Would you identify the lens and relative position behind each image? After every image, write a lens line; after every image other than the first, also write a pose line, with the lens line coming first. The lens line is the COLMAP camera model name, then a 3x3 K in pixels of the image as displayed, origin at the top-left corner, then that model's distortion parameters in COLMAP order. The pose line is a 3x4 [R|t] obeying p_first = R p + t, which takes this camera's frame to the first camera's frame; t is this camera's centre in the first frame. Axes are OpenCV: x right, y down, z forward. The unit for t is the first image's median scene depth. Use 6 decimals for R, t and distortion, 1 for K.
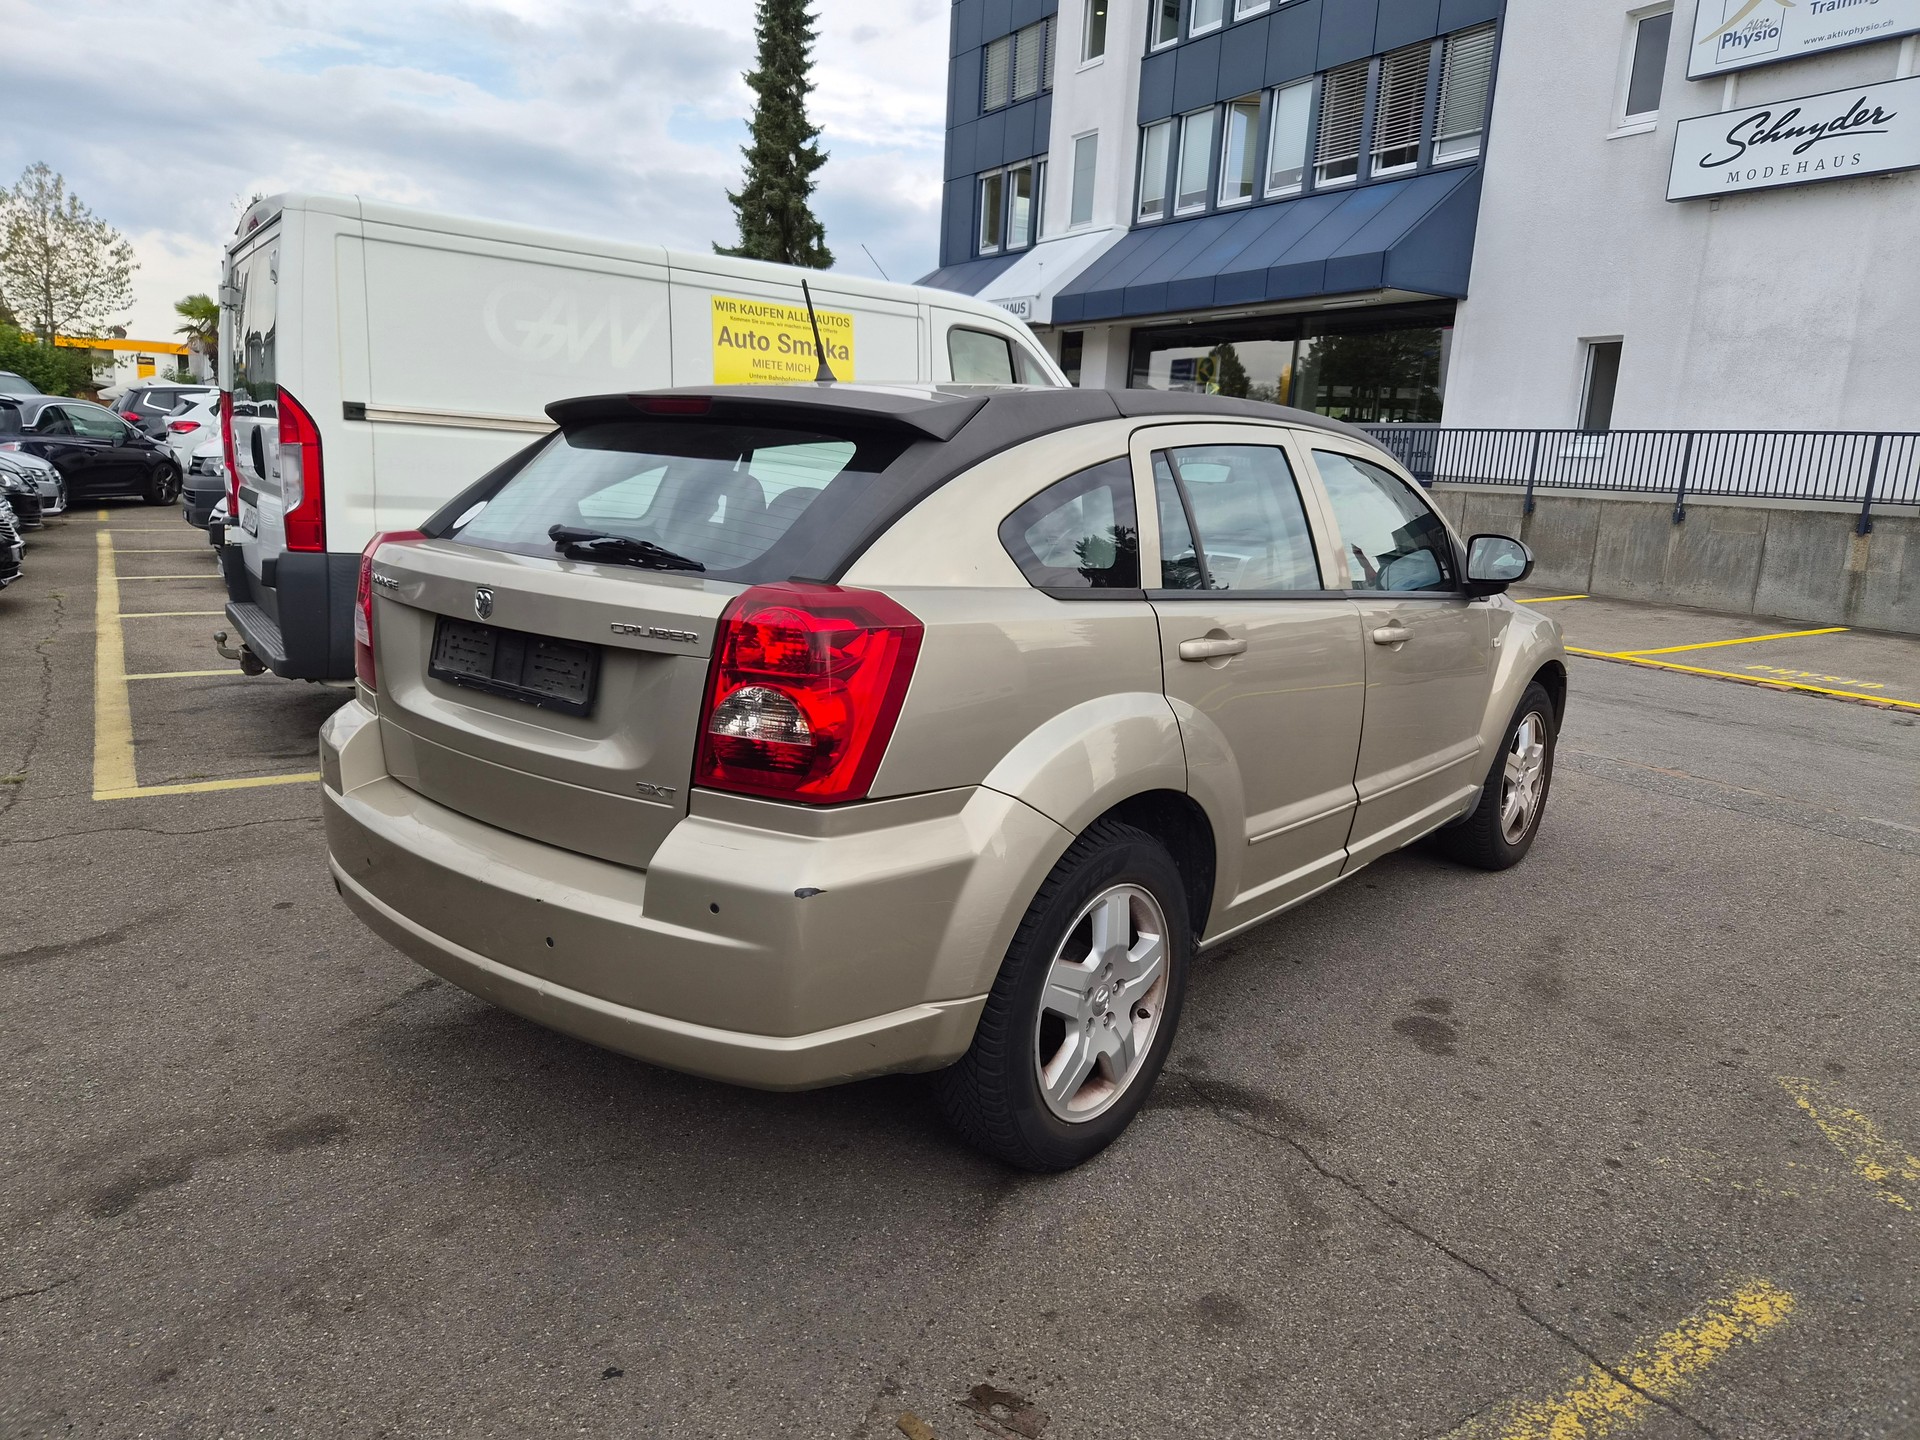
lens RADIAL K [[1295.9, 0, 961.7], [0, 1295.9, 715.7], [0, 0, 1]] dist [0.060762, -0.045200]
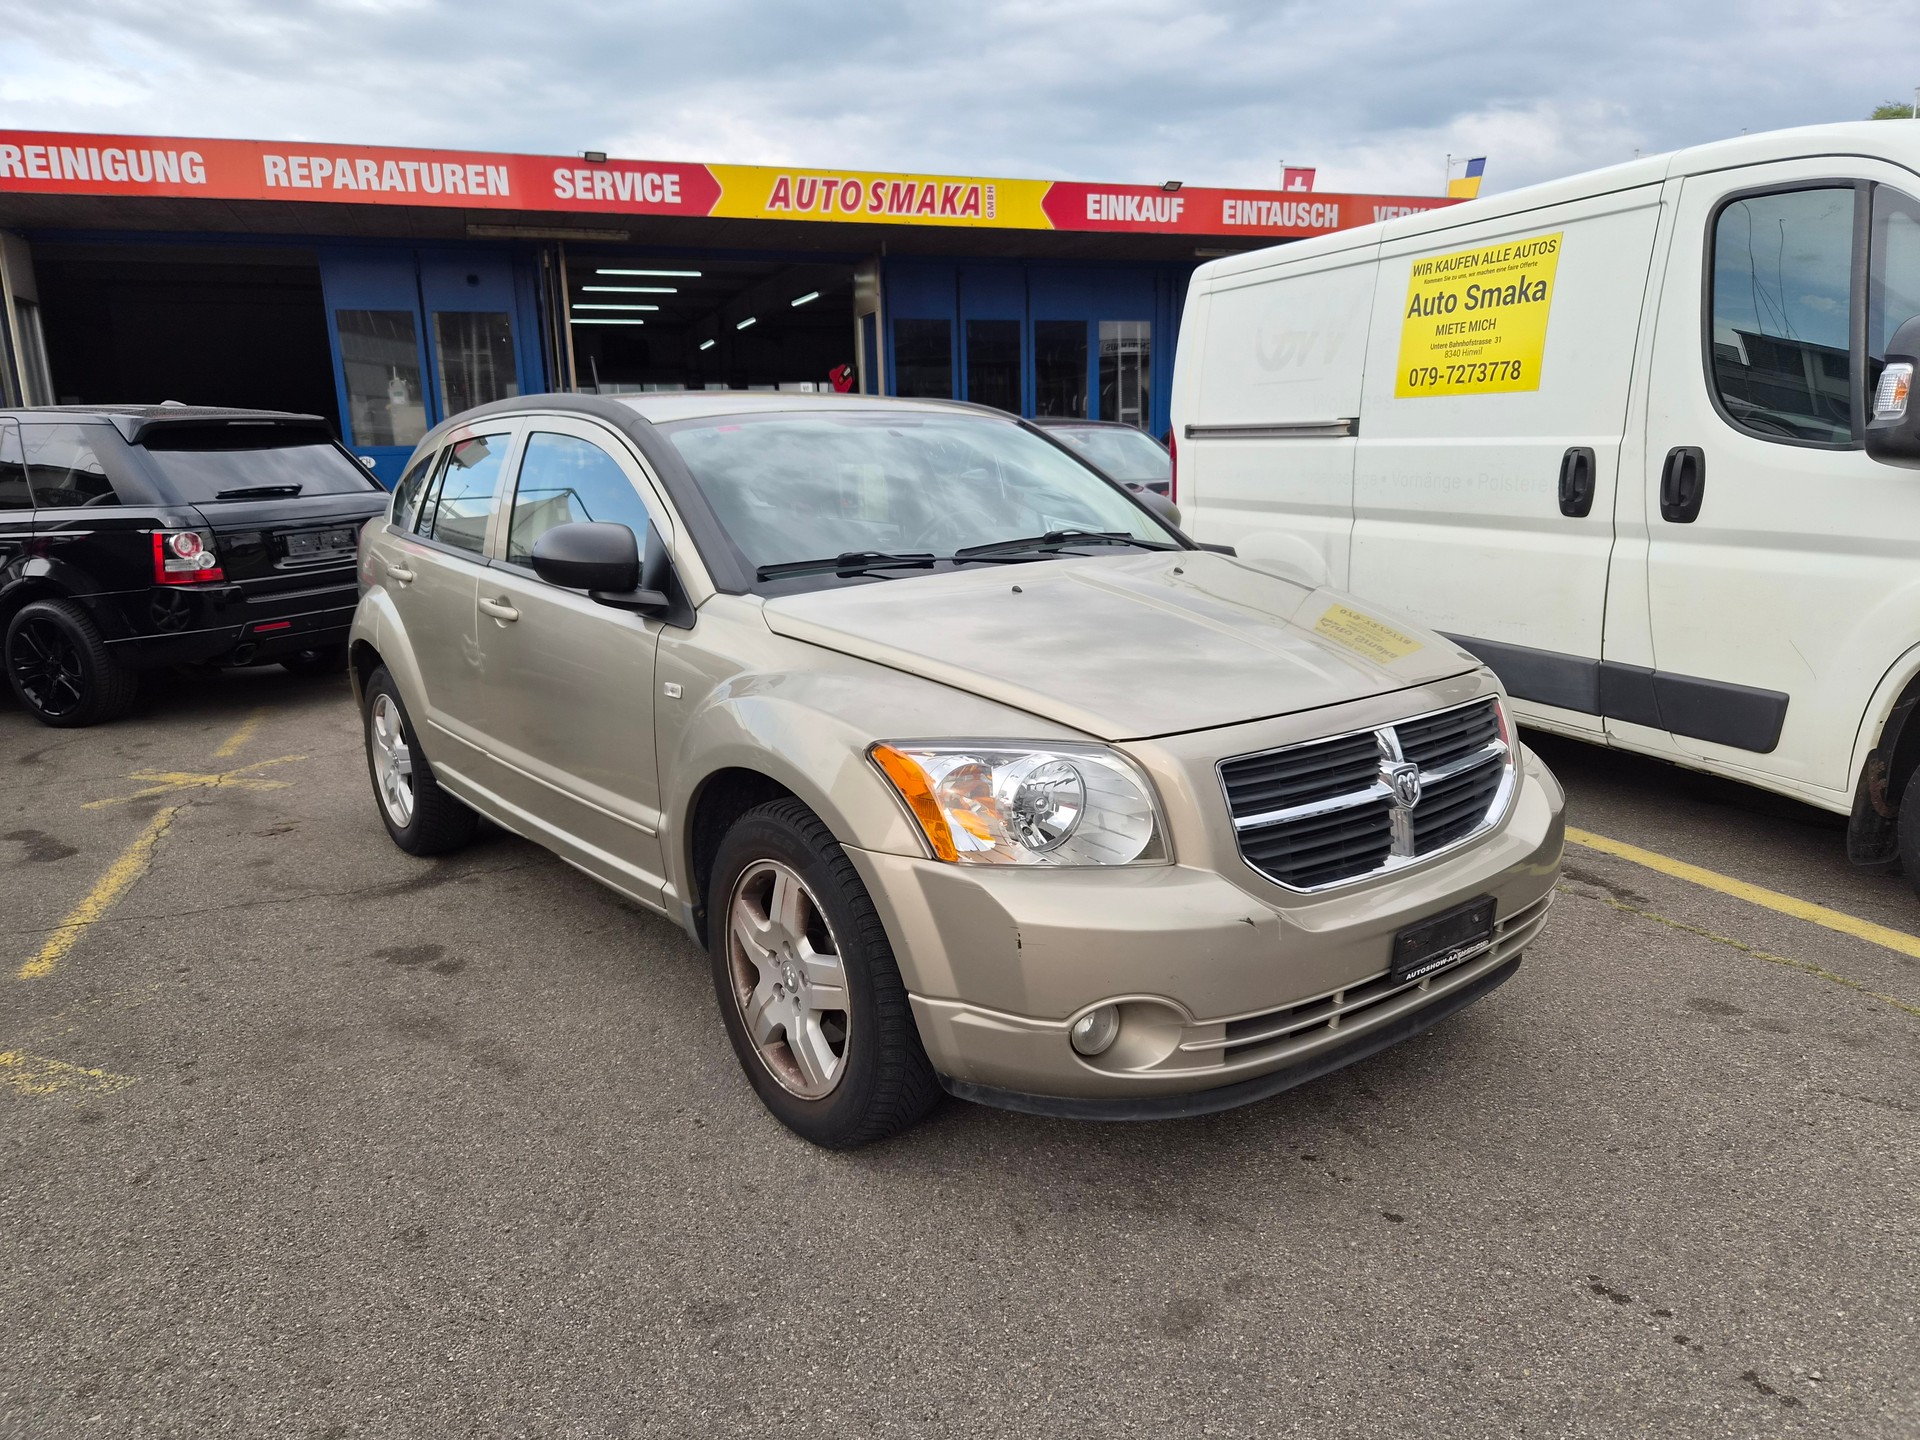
lens RADIAL K [[1295.9, 0, 962.5], [0, 1295.9, 724.1], [0, 0, 1]] dist [0.060762, -0.045200]
pose [[-0.213554, 0.159280, -0.963859, 1.260718], [-0.177420, 0.963889, 0.198594, -0.243993], [0.960685, 0.213419, -0.177583, 1.557191]]
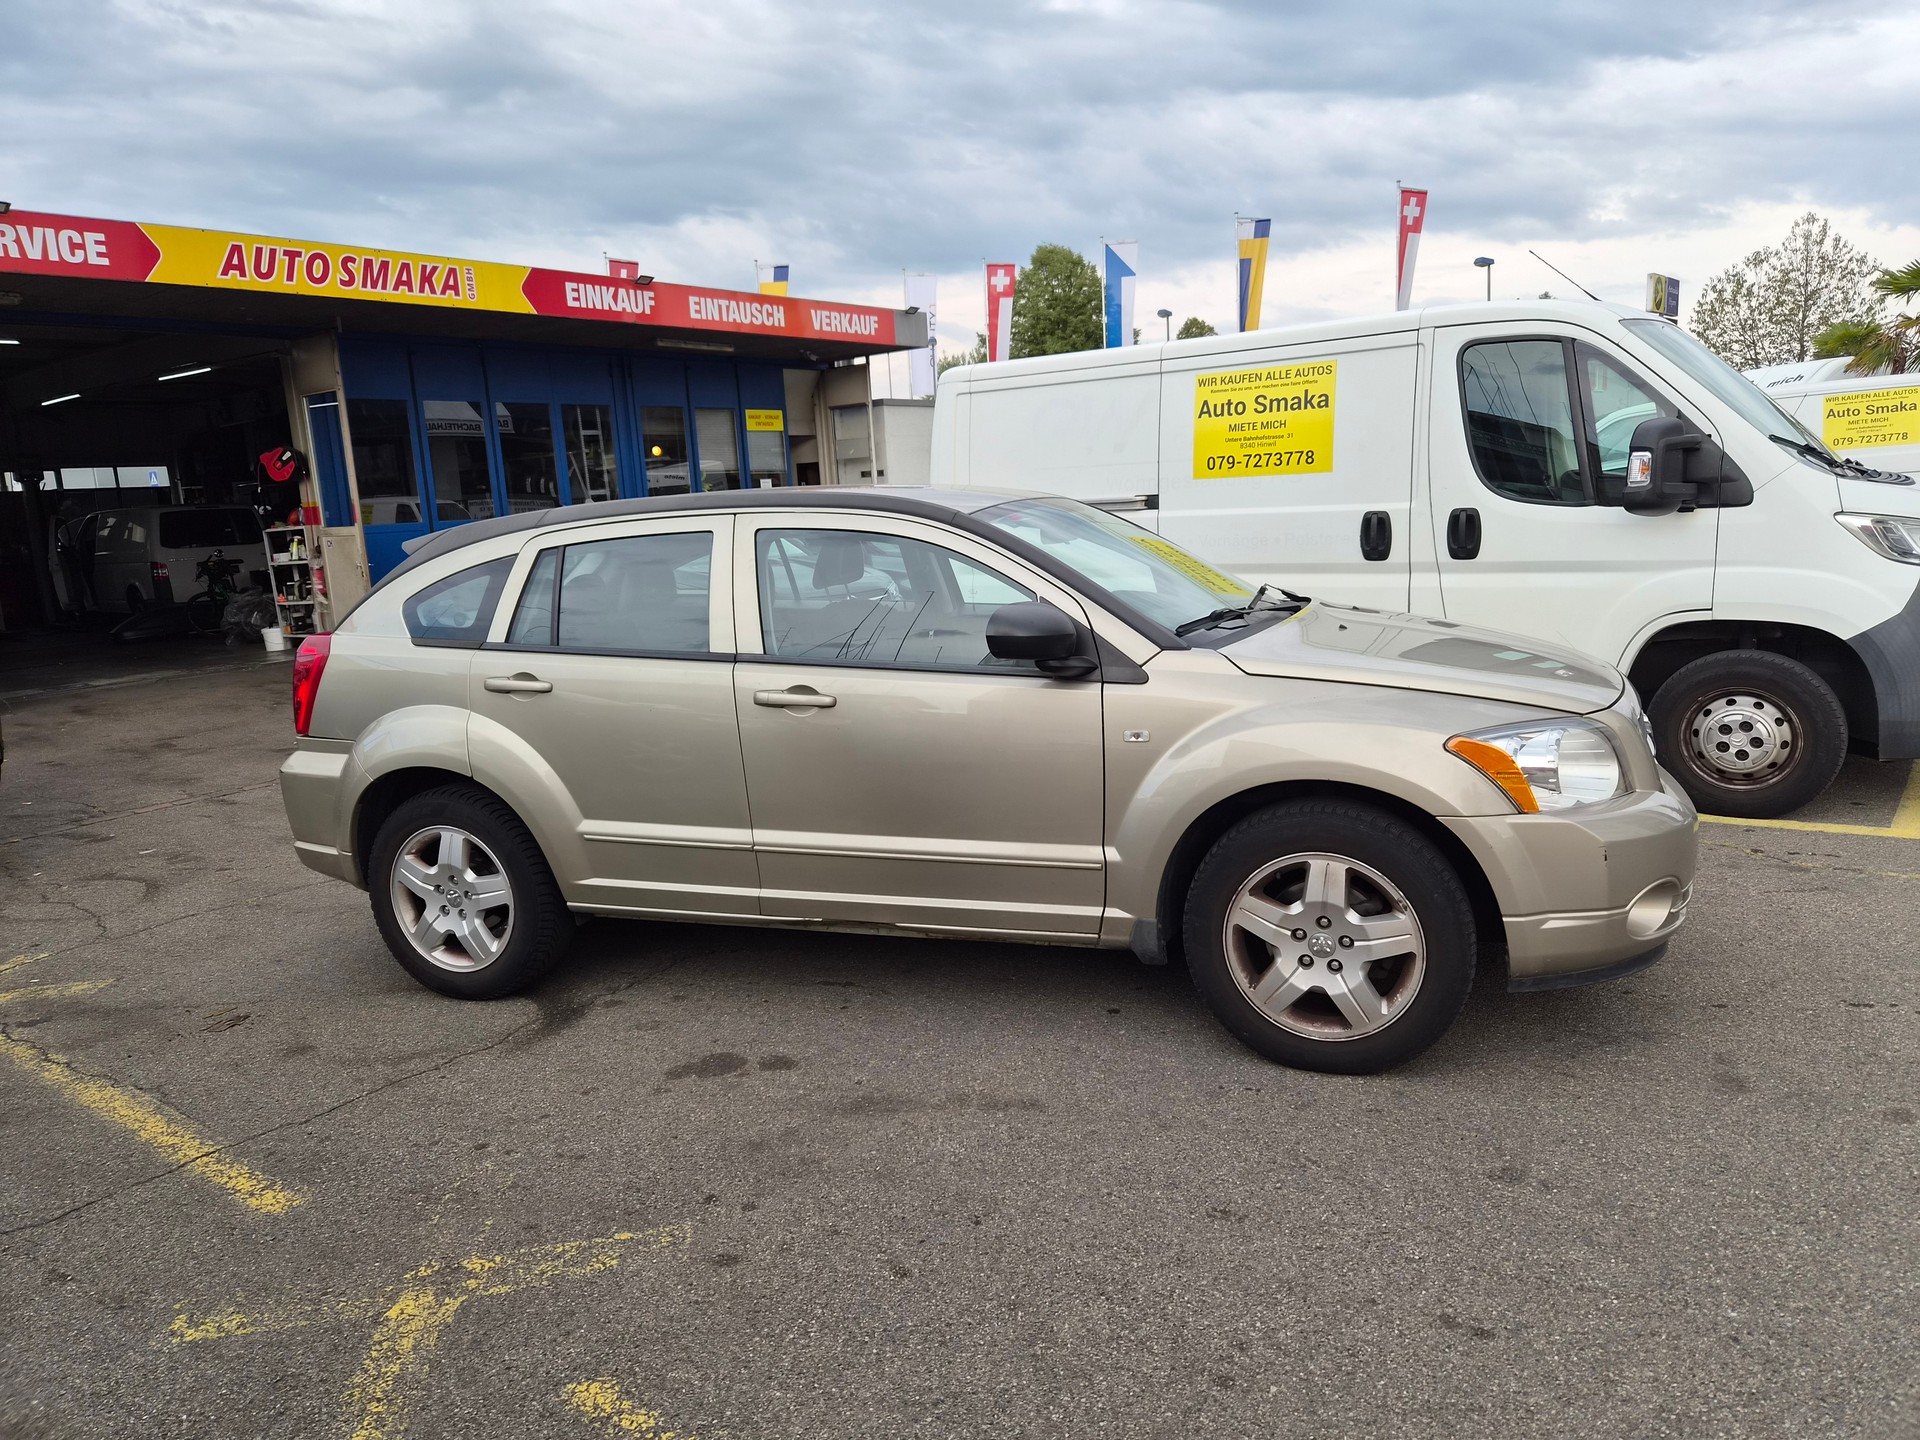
lens RADIAL K [[1295.9, 0, 973.0], [0, 1295.9, 699.1], [0, 0, 1]] dist [0.060762, -0.045200]
pose [[0.322813, 0.080336, -0.943047, 1.372425], [-0.110724, 0.992755, 0.046669, -0.128514], [0.939964, 0.089352, 0.329369, 0.795762]]
